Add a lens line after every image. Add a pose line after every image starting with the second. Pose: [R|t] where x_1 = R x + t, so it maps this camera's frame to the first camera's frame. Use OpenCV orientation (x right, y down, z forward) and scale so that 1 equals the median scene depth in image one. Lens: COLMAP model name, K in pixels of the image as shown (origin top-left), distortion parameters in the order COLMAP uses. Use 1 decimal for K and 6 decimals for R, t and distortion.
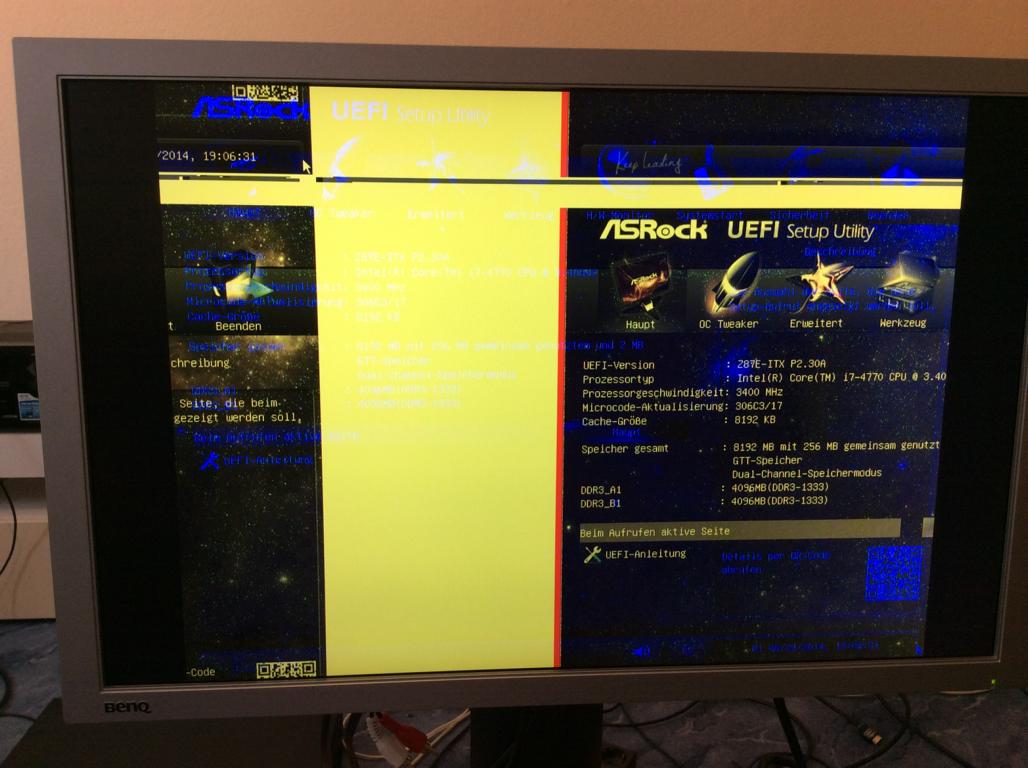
lens RADIAL K [[962.3, 0, 517.1], [0, 962.3, 385.5], [0, 0, 1]] dist [0.146554, -0.369355]
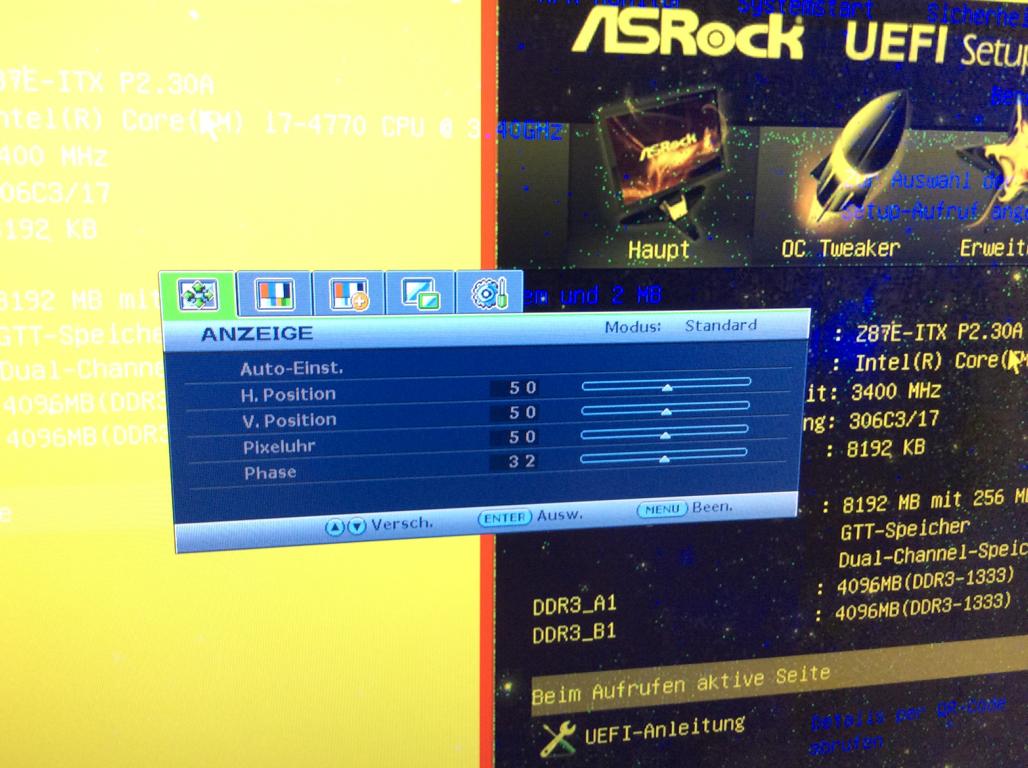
lens RADIAL K [[962.3, 0, 517.1], [0, 962.3, 385.5], [0, 0, 1]] dist [0.146554, -0.369355]
pose [[0.994611, -0.017520, 0.102190, 0.012408], [0.015665, 0.999698, 0.018926, -0.008277], [-0.102491, -0.017223, 0.994585, 0.539930]]
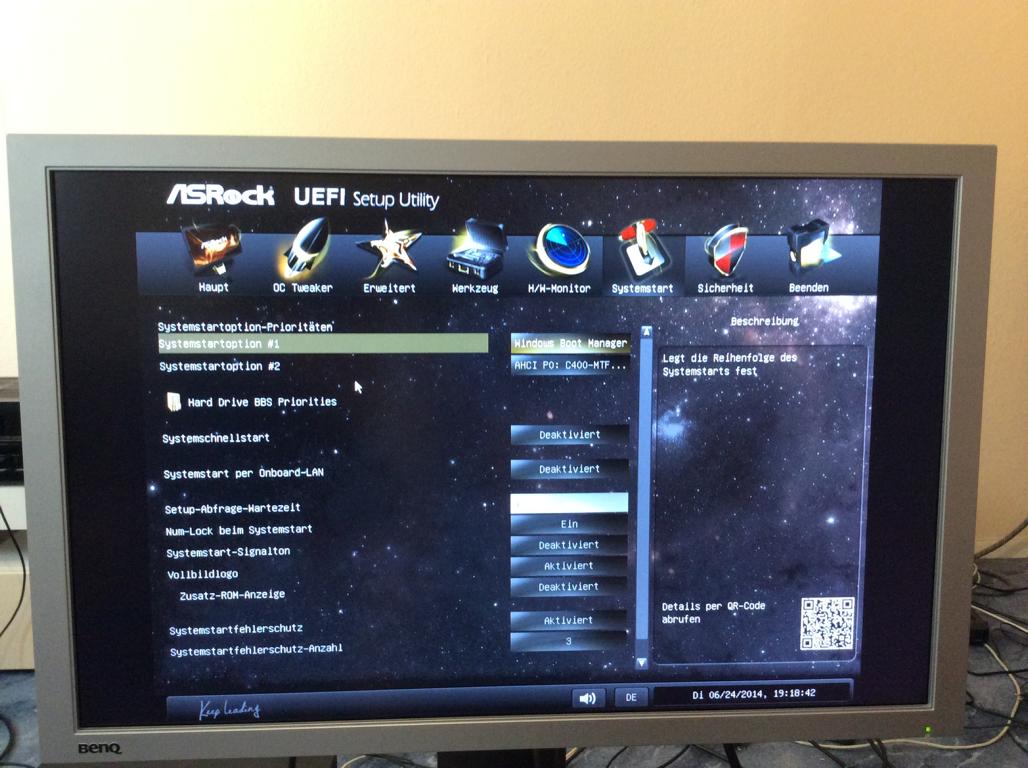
lens RADIAL K [[962.3, 0, 517.1], [0, 962.3, 385.5], [0, 0, 1]] dist [0.146554, -0.369355]
pose [[0.999888, -0.001700, -0.014837, 0.458768], [0.000809, 0.998209, -0.059819, 0.102249], [0.014912, 0.059800, 0.998099, -0.025657]]
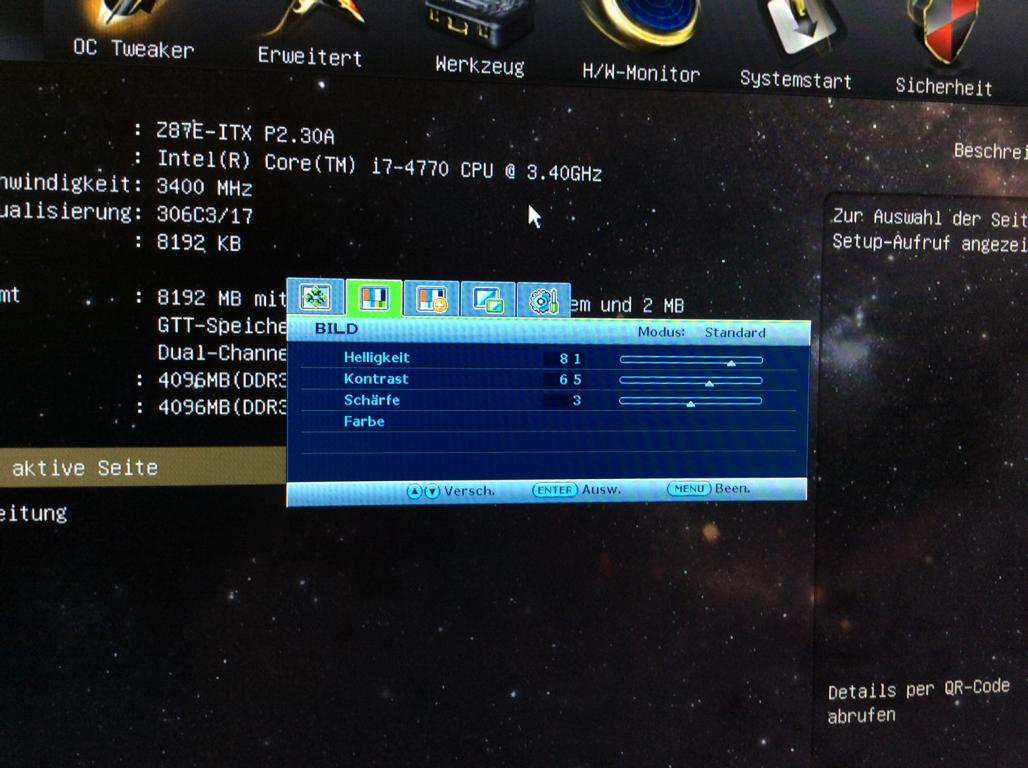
lens RADIAL K [[962.3, 0, 517.1], [0, 962.3, 385.5], [0, 0, 1]] dist [0.146554, -0.369355]
pose [[0.998772, 0.001788, 0.049518, 0.392503], [0.004686, 0.991462, -0.130314, 0.180039], [-0.049328, 0.130386, 0.990235, 0.497593]]
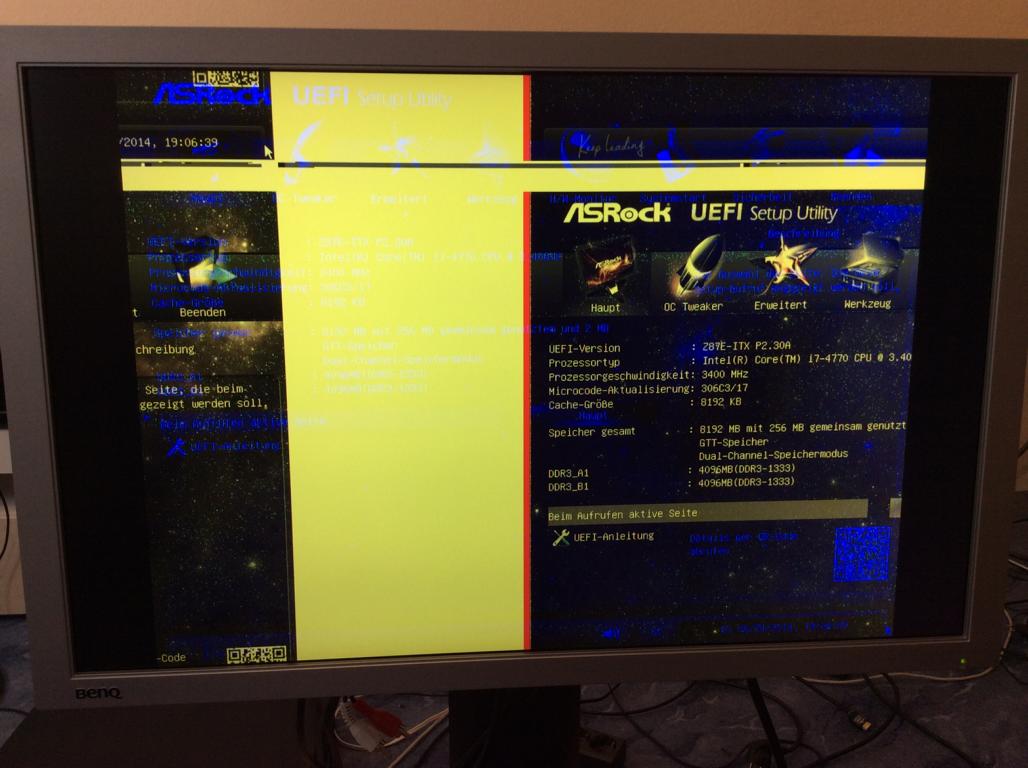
lens RADIAL K [[962.3, 0, 517.1], [0, 962.3, 385.5], [0, 0, 1]] dist [0.146554, -0.369355]
pose [[0.999960, -0.008921, 0.000645, 0.033939], [0.008917, 0.999939, 0.006492, 0.010077], [-0.000703, -0.006486, 0.999979, -0.003295]]
